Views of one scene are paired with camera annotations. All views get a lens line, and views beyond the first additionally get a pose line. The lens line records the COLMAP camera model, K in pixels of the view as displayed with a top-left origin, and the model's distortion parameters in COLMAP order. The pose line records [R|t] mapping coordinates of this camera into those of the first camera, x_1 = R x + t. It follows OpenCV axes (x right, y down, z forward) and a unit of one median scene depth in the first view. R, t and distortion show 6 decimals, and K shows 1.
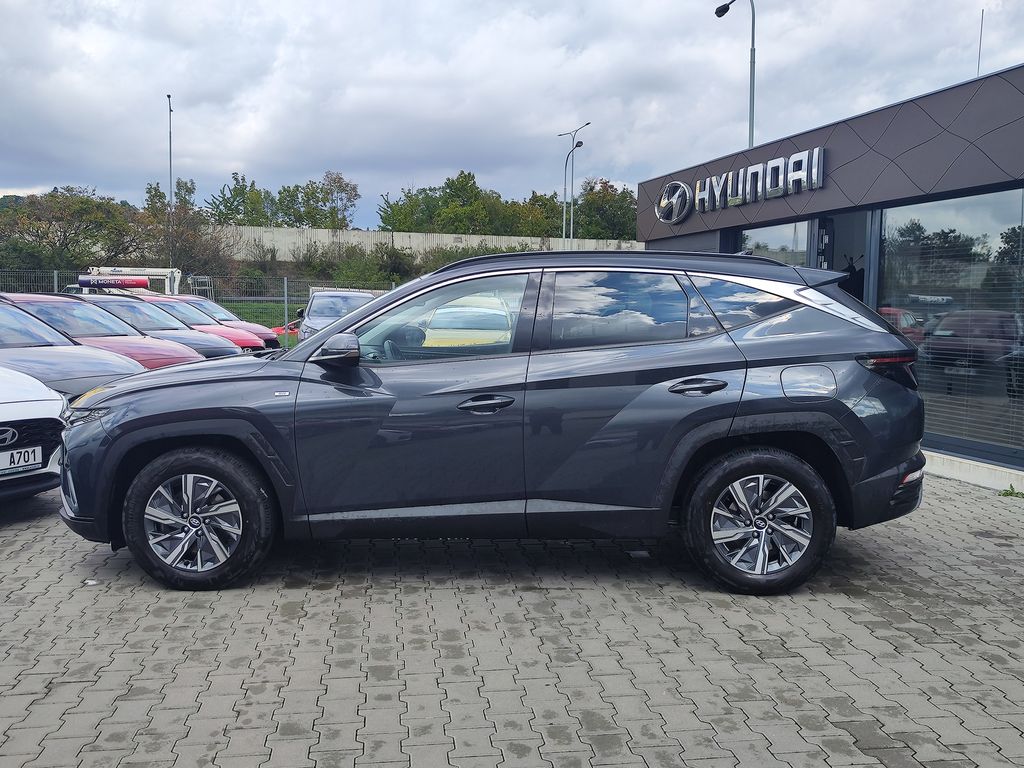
lens RADIAL K [[1039.8, 0, 533.8], [0, 1039.8, 367.9], [0, 0, 1]] dist [0.063311, -0.118424]
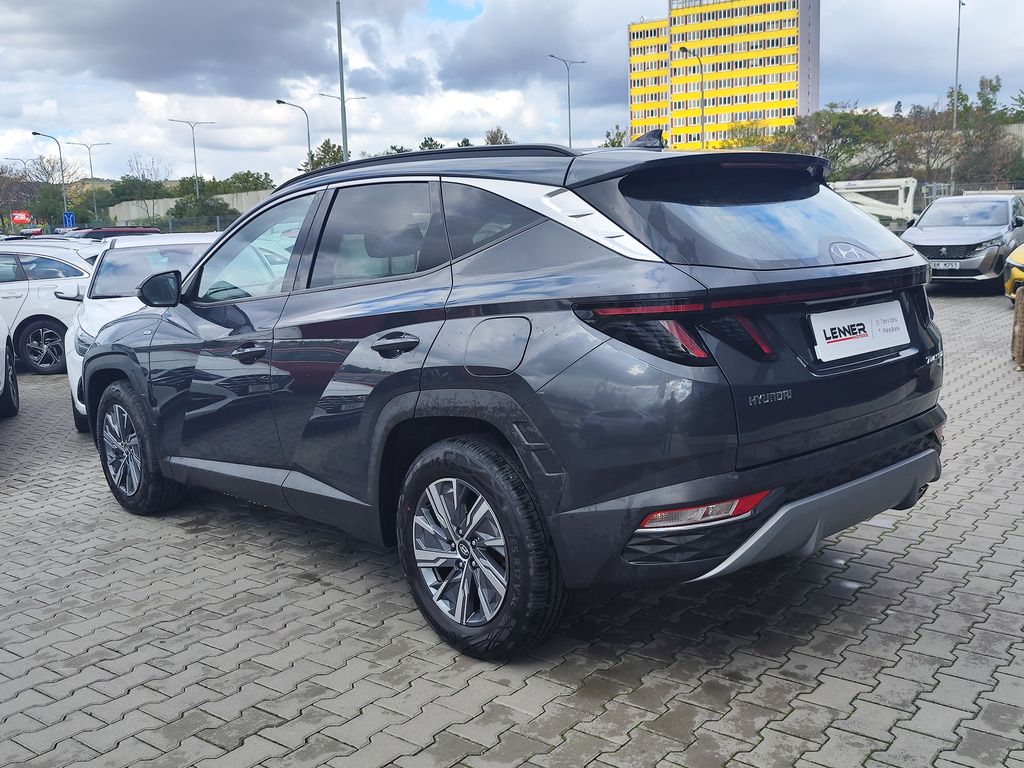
lens RADIAL K [[1039.8, 0, 533.8], [0, 1039.8, 367.9], [0, 0, 1]] dist [0.063311, -0.118424]
pose [[0.685254, 0.060813, -0.725760, 0.729672], [0.000702, 0.996452, 0.084158, -0.024479], [0.728303, -0.058179, 0.682781, 0.582417]]
